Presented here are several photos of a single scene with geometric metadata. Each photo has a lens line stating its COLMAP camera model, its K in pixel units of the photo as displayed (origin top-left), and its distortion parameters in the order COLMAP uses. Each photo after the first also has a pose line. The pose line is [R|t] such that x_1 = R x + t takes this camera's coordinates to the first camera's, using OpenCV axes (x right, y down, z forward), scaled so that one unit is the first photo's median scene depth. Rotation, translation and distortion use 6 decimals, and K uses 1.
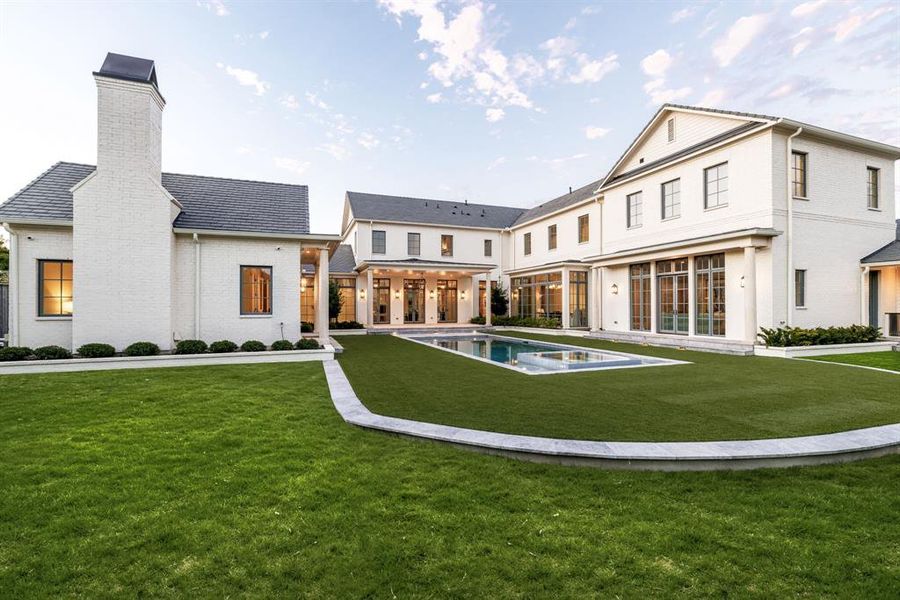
lens RADIAL K [[395.4, 0, 449.5], [0, 395.4, 309.0], [0, 0, 1]] dist [-0.004437, 0.002332]
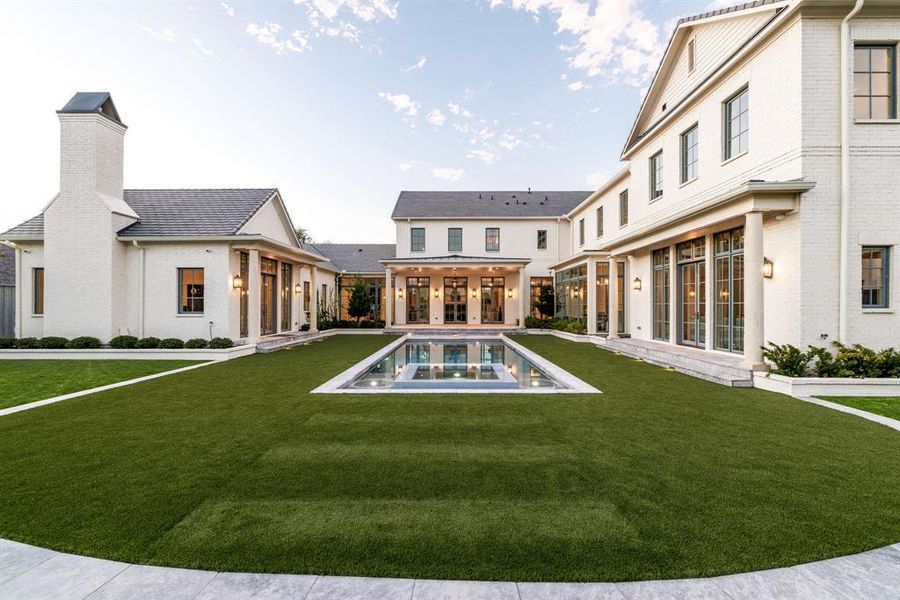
lens RADIAL K [[395.4, 0, 456.9], [0, 395.4, 302.9], [0, 0, 1]] dist [-0.004437, 0.002332]
pose [[0.935719, 0.000211, -0.352748, 0.402549], [-0.004511, 0.999925, -0.011369, -0.004179], [0.352719, 0.012229, 0.935649, 0.190204]]
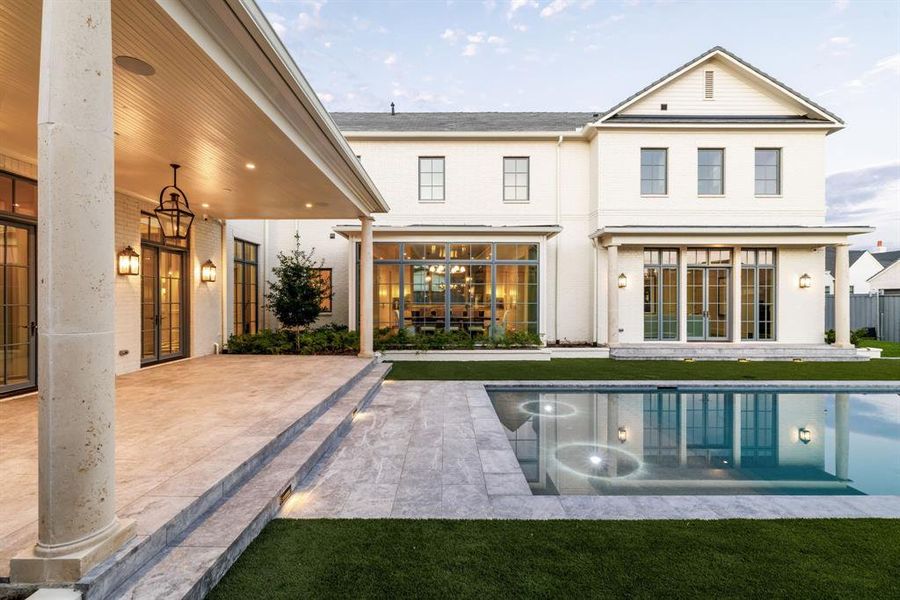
lens RADIAL K [[395.4, 0, 448.4], [0, 395.4, 303.7], [0, 0, 1]] dist [-0.004437, 0.002332]
pose [[0.364885, -0.006600, 0.931029, -0.352754], [0.001459, 0.999978, 0.006517, -0.018243], [-0.931052, -0.001020, 0.364886, 1.144185]]
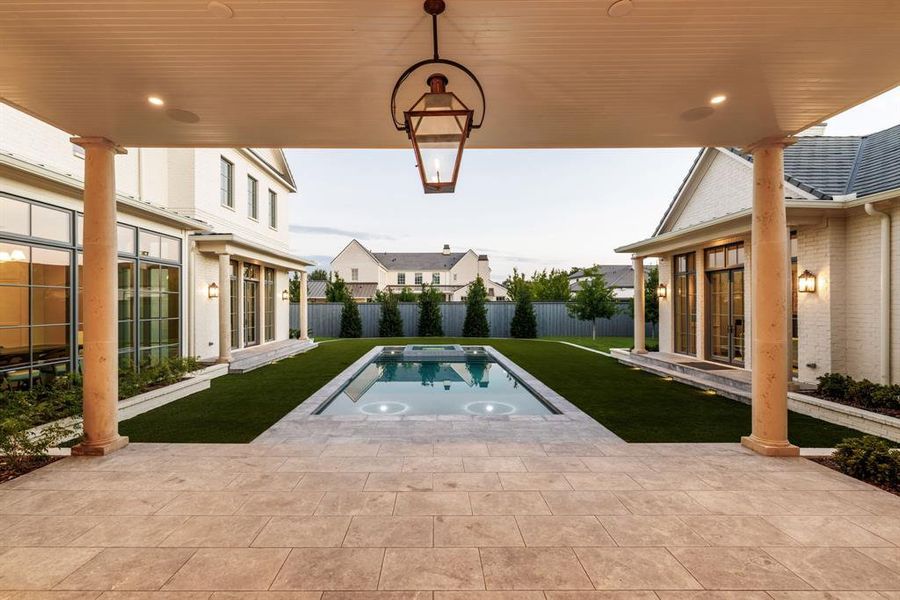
lens RADIAL K [[395.4, 0, 452.4], [0, 395.4, 304.8], [0, 0, 1]] dist [-0.004437, 0.002332]
pose [[-0.937296, -0.000217, 0.348533, -0.182579], [0.002330, 0.999974, 0.006889, -0.033301], [-0.348526, 0.007269, -0.937271, 1.592523]]
